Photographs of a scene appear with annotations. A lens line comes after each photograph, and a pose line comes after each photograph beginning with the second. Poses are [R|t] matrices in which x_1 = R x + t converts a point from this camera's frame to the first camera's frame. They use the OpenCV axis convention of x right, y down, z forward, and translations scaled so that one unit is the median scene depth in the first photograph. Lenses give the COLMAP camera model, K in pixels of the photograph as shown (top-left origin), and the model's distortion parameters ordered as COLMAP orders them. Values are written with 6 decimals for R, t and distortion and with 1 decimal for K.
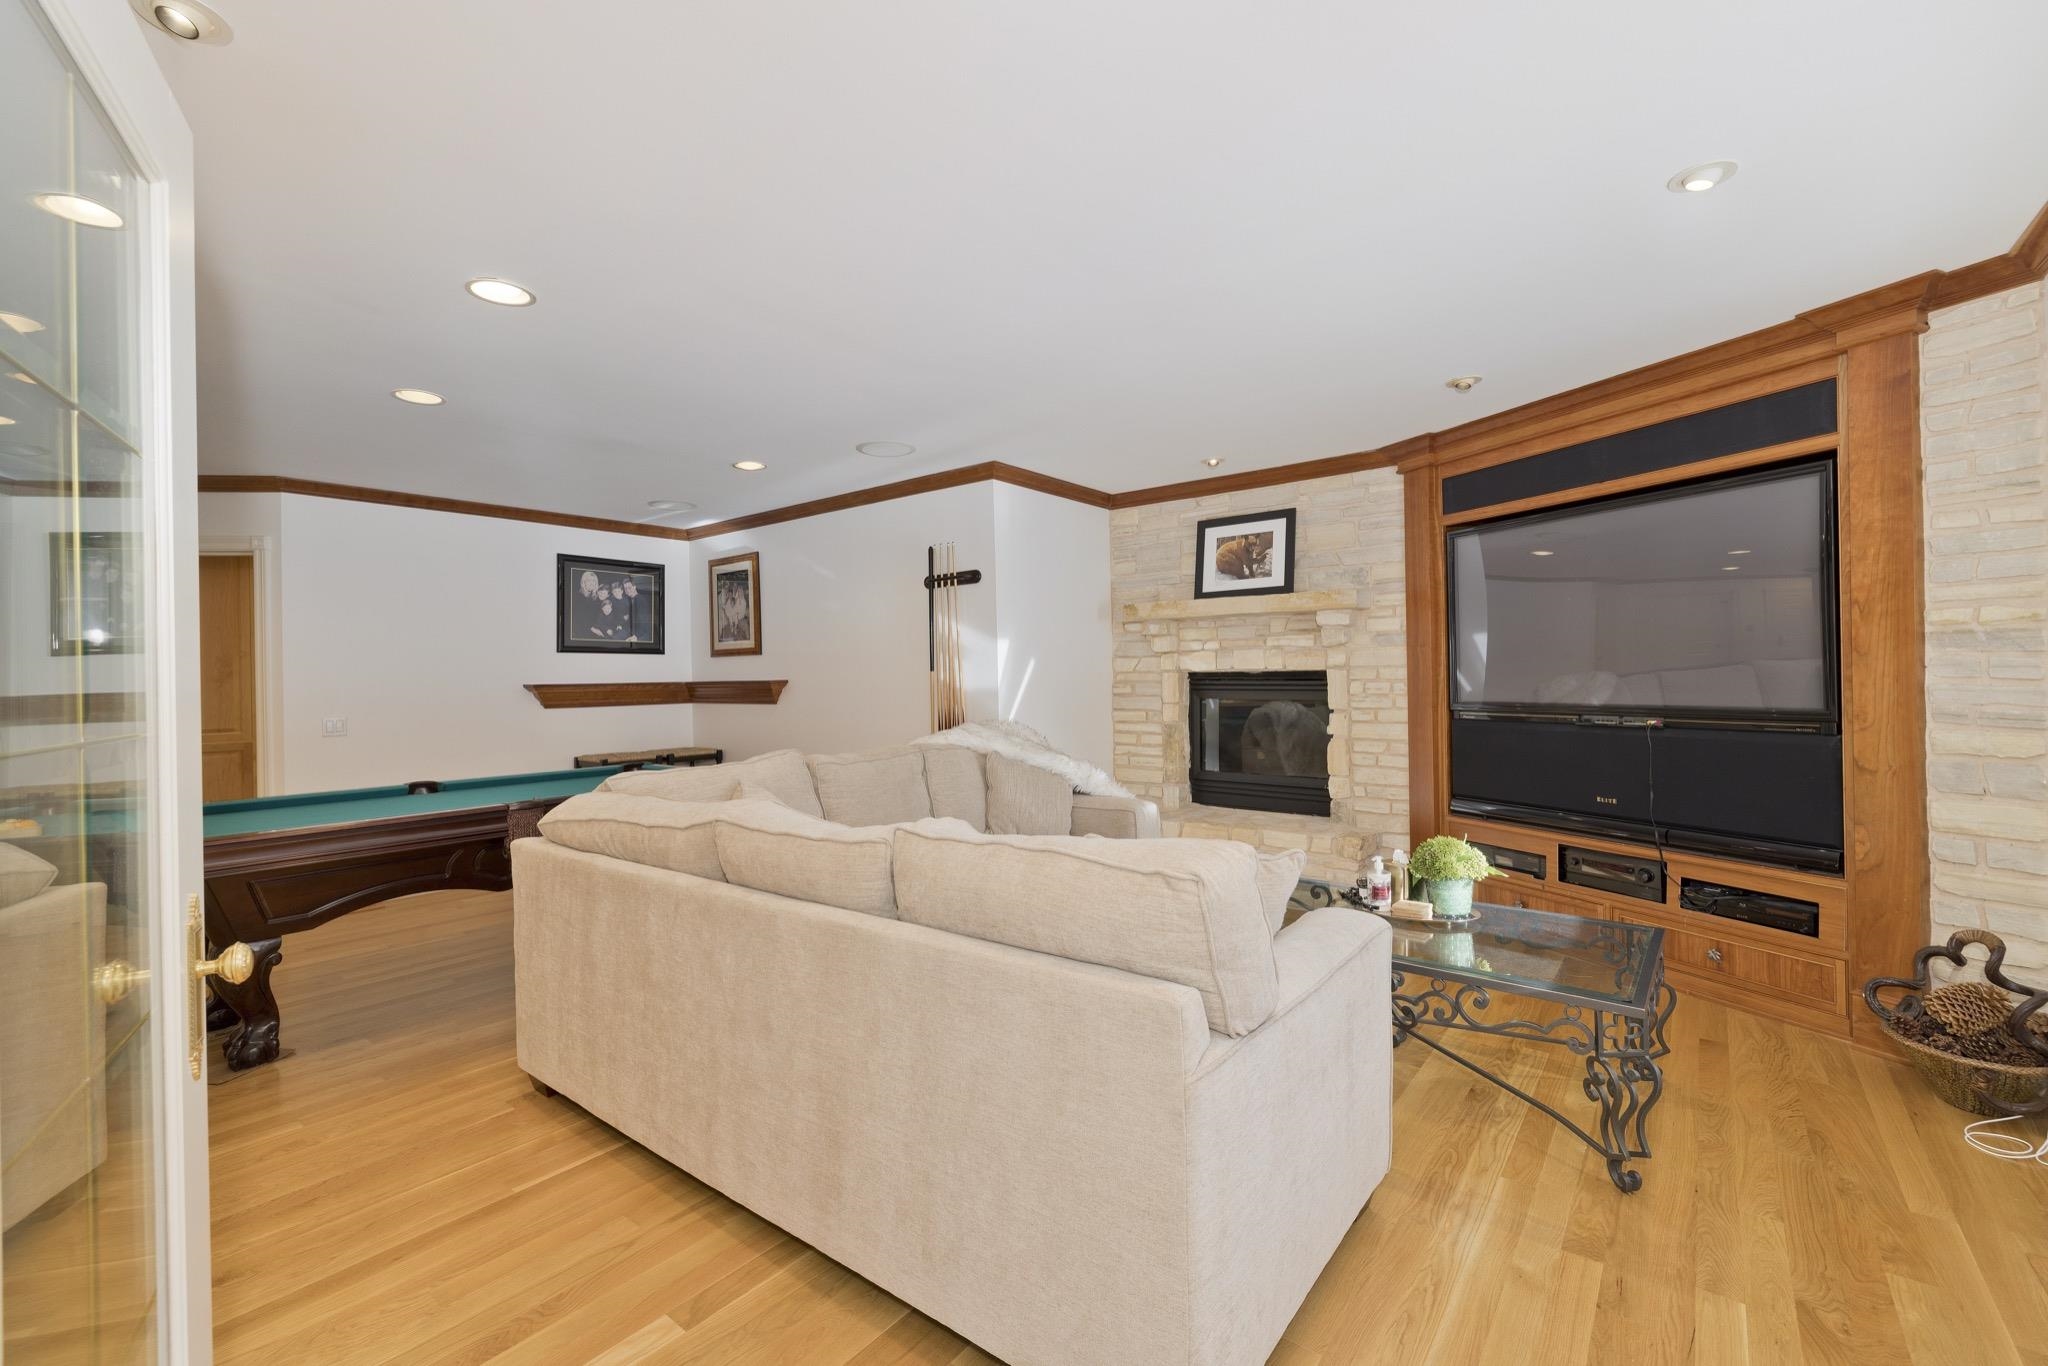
lens RADIAL K [[858.9, 0, 1022.2], [0, 858.9, 661.0], [0, 0, 1]] dist [0.001049, -0.000629]
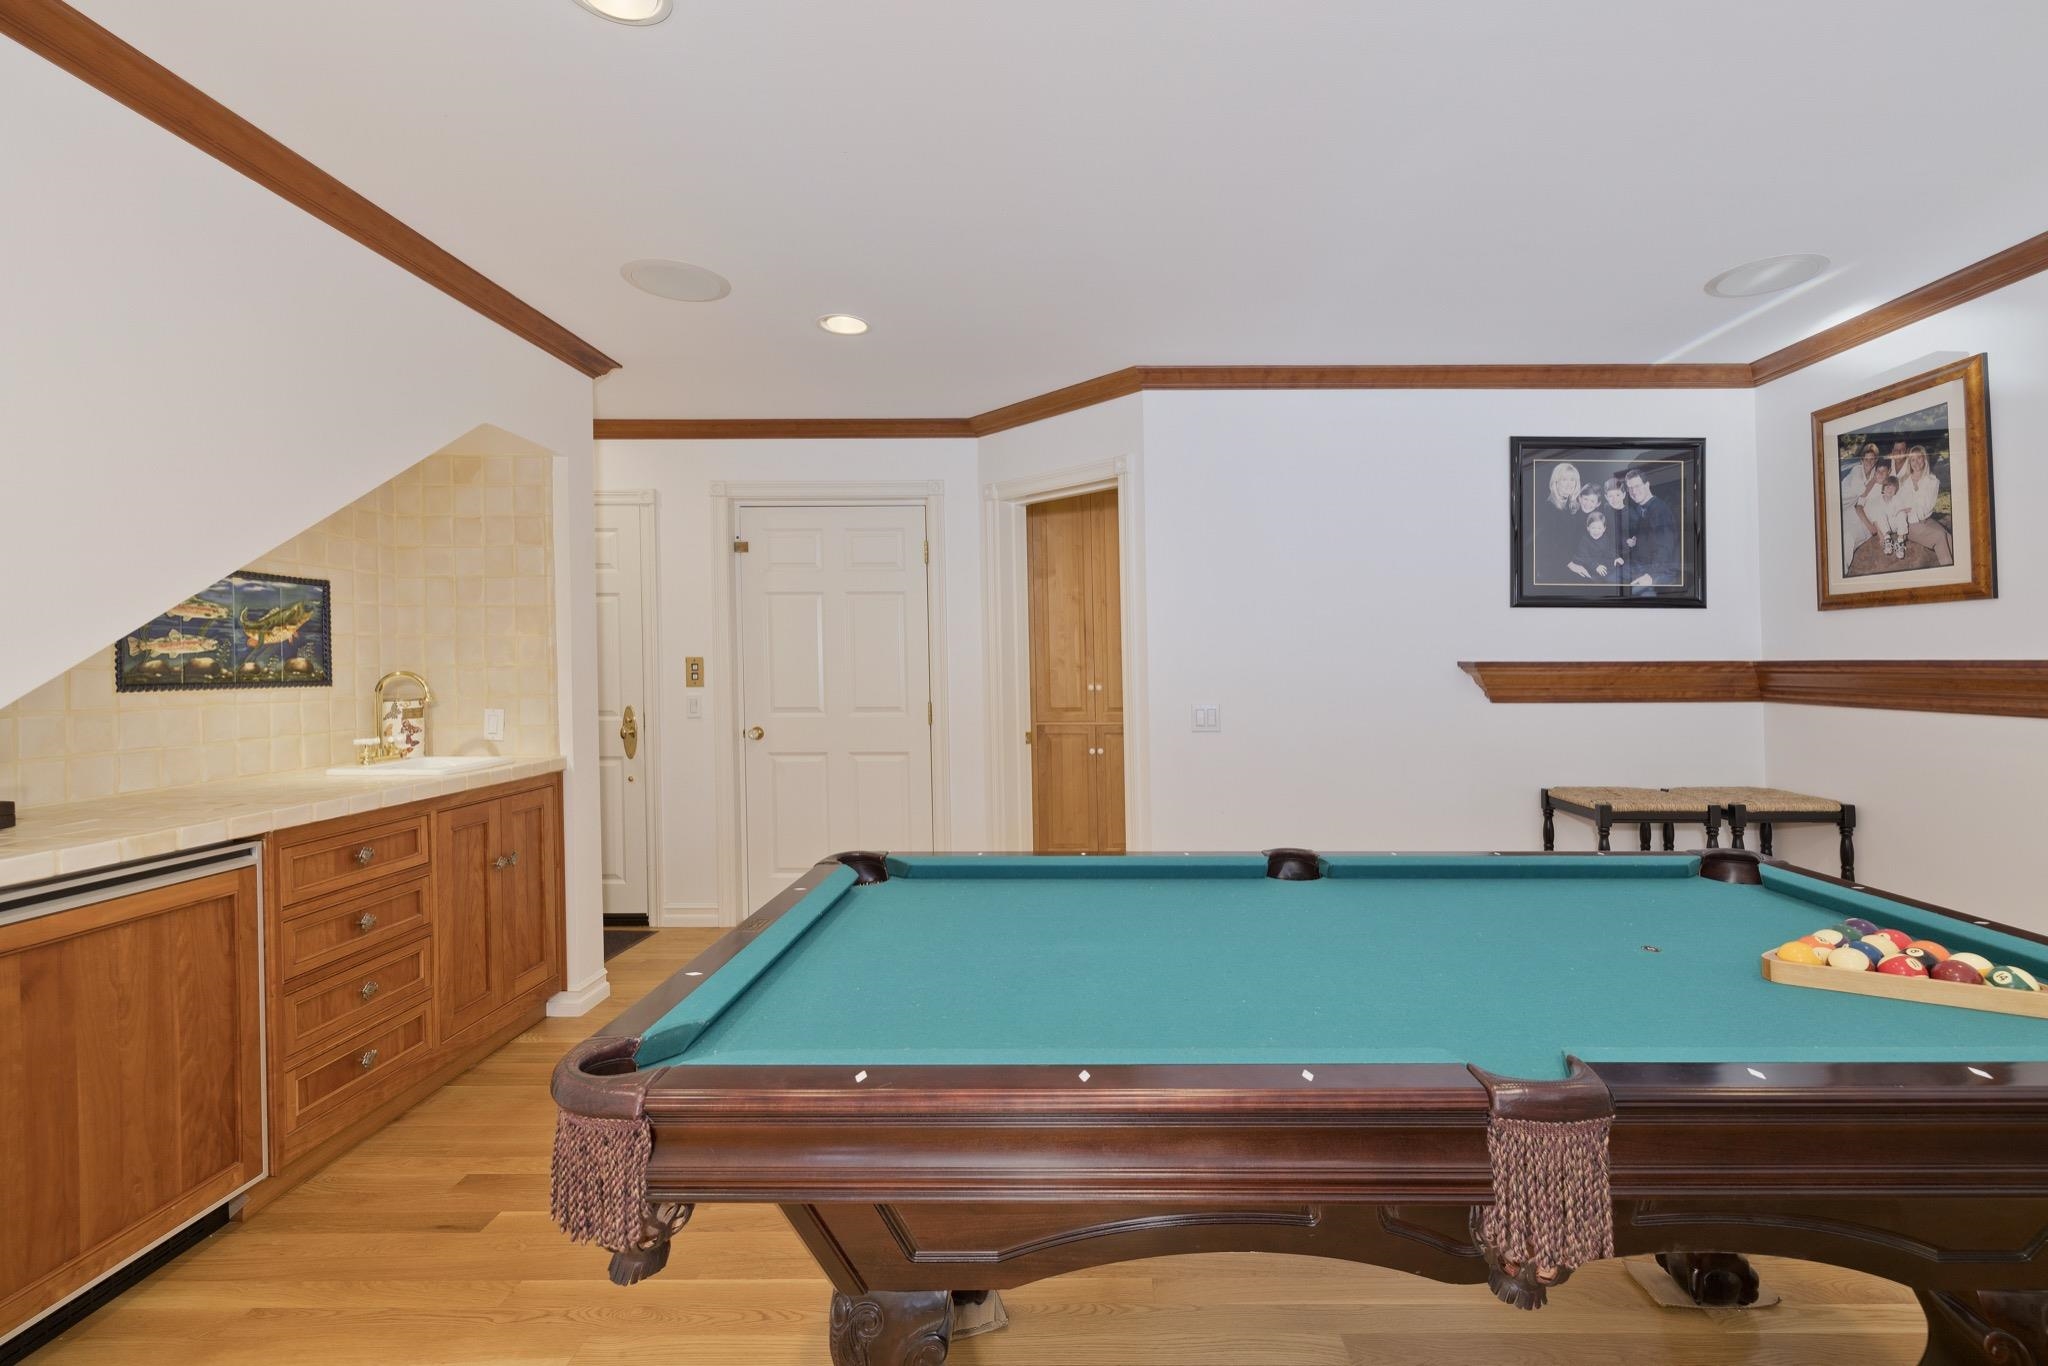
lens RADIAL K [[858.9, 0, 1067.4], [0, 858.9, 635.2], [0, 0, 1]] dist [0.001049, -0.000629]
pose [[0.621688, -0.009424, -0.783208, -0.346991], [0.006678, 0.999955, -0.006731, 0.013840], [0.783237, -0.001045, 0.621723, 0.512854]]
